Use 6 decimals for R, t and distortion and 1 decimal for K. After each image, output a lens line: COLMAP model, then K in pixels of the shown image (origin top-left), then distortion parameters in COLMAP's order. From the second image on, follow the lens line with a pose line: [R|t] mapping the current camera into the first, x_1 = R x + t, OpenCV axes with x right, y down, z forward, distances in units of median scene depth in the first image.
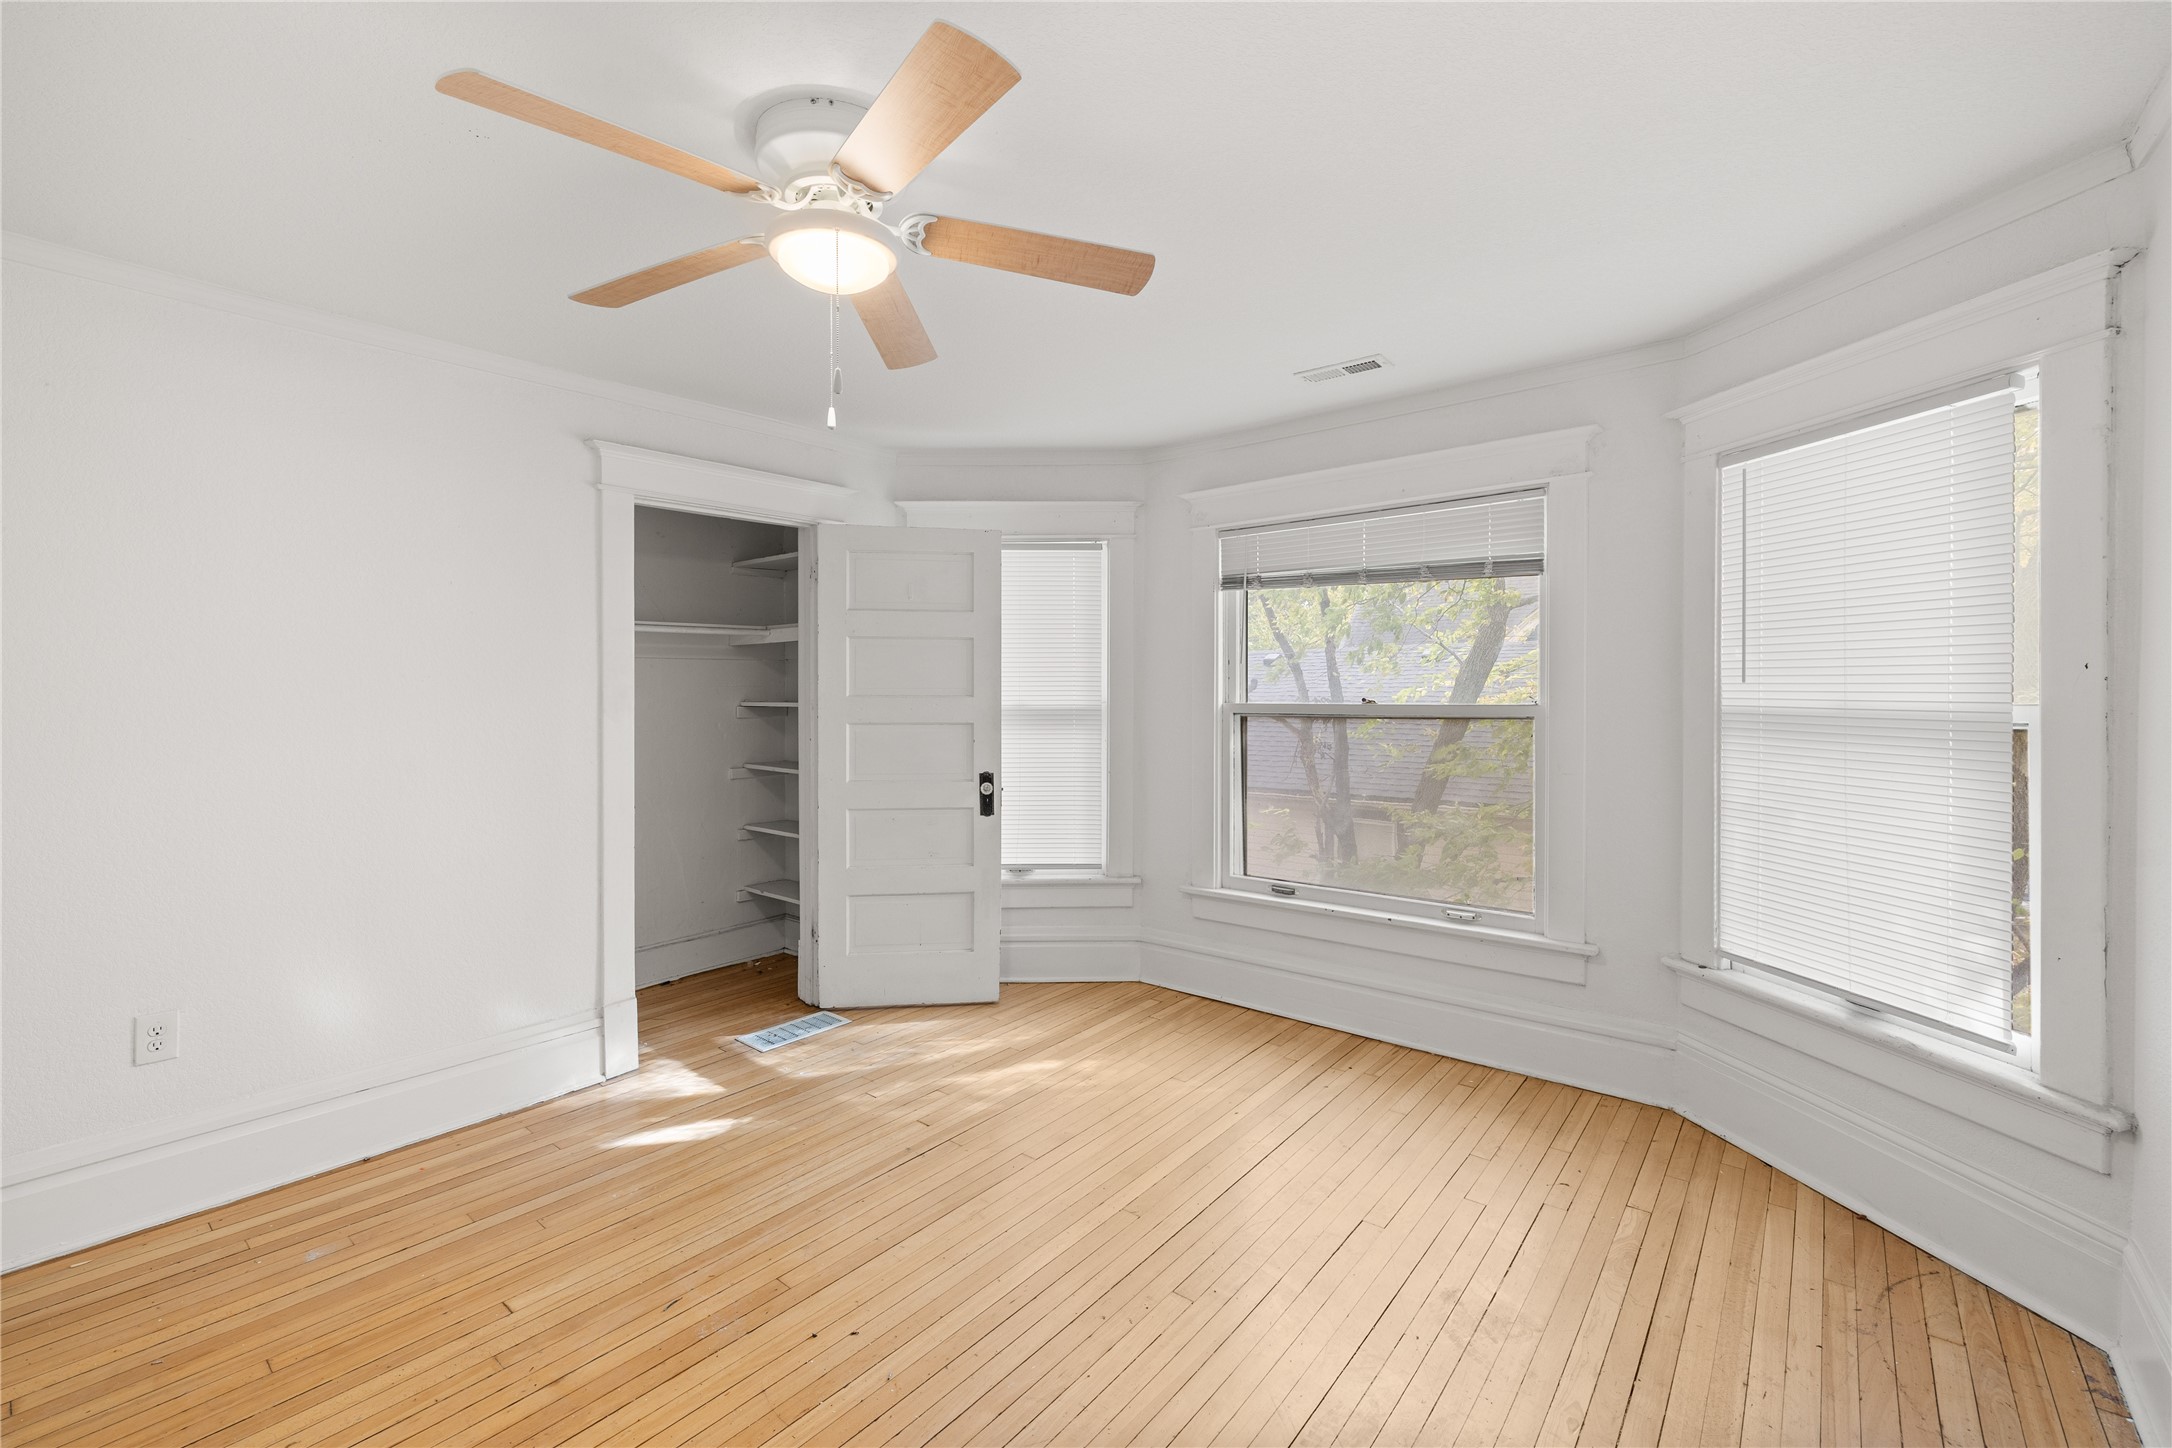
lens RADIAL K [[918.3, 0, 1088.5], [0, 918.3, 727.5], [0, 0, 1]] dist [0.003110, -0.000458]
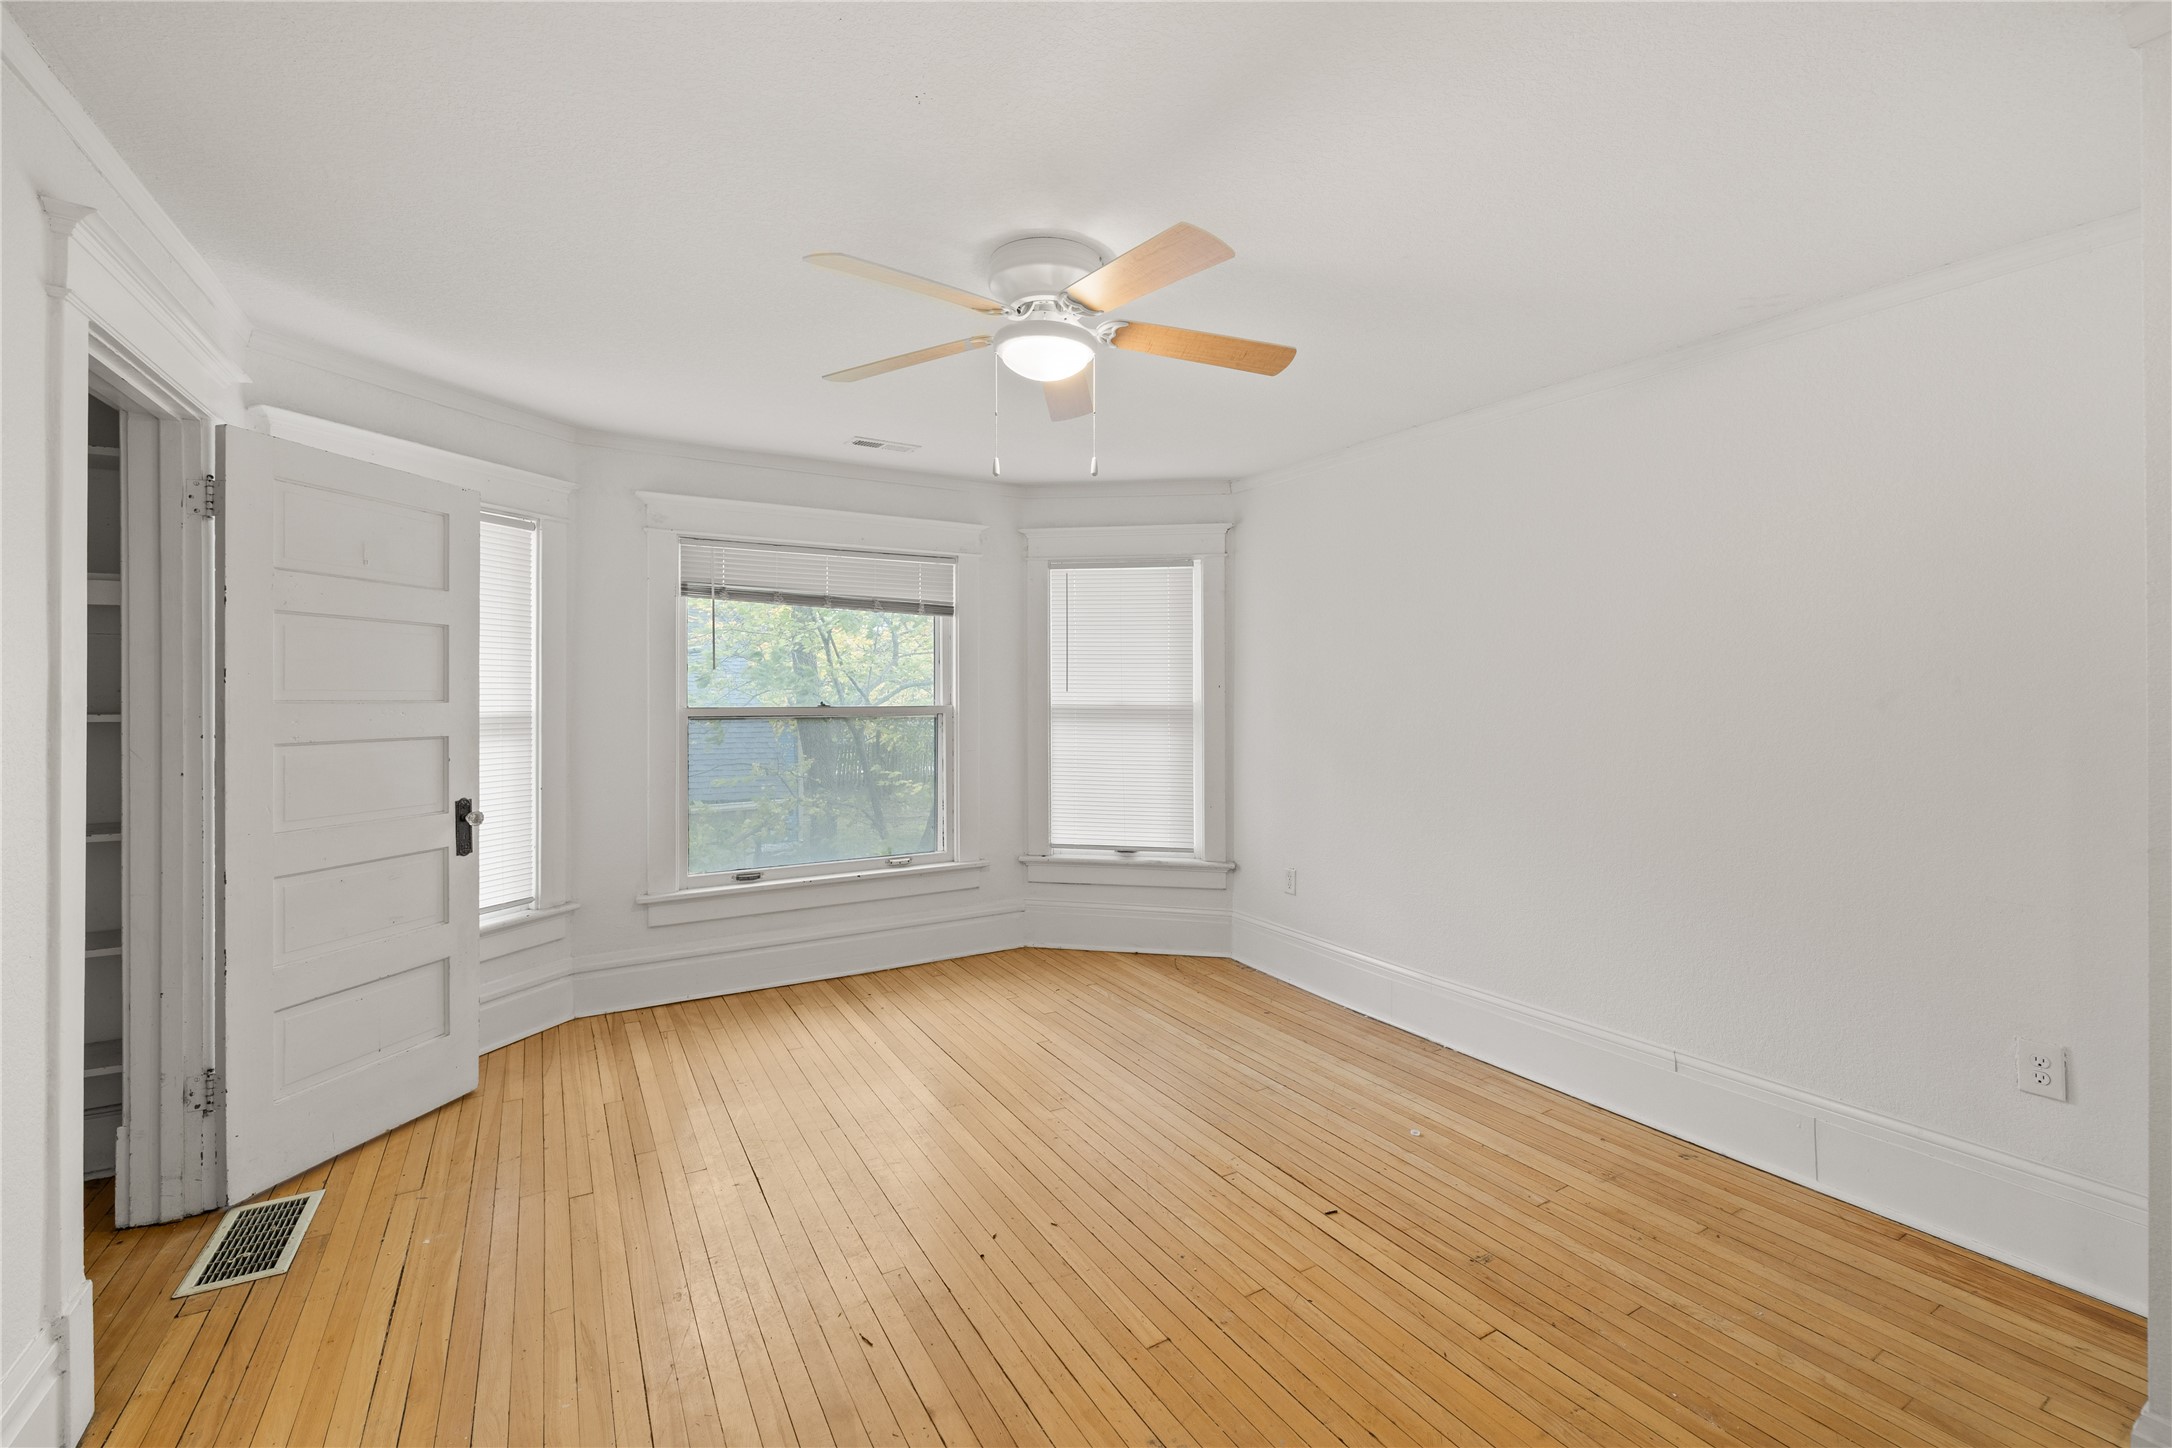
lens RADIAL K [[918.3, 0, 1090.5], [0, 918.3, 726.1], [0, 0, 1]] dist [0.003110, -0.000458]
pose [[0.340516, -0.030250, 0.939752, -0.709826], [0.035579, 0.999181, 0.019271, -0.009694], [-0.939565, 0.026873, 0.341313, 0.249974]]
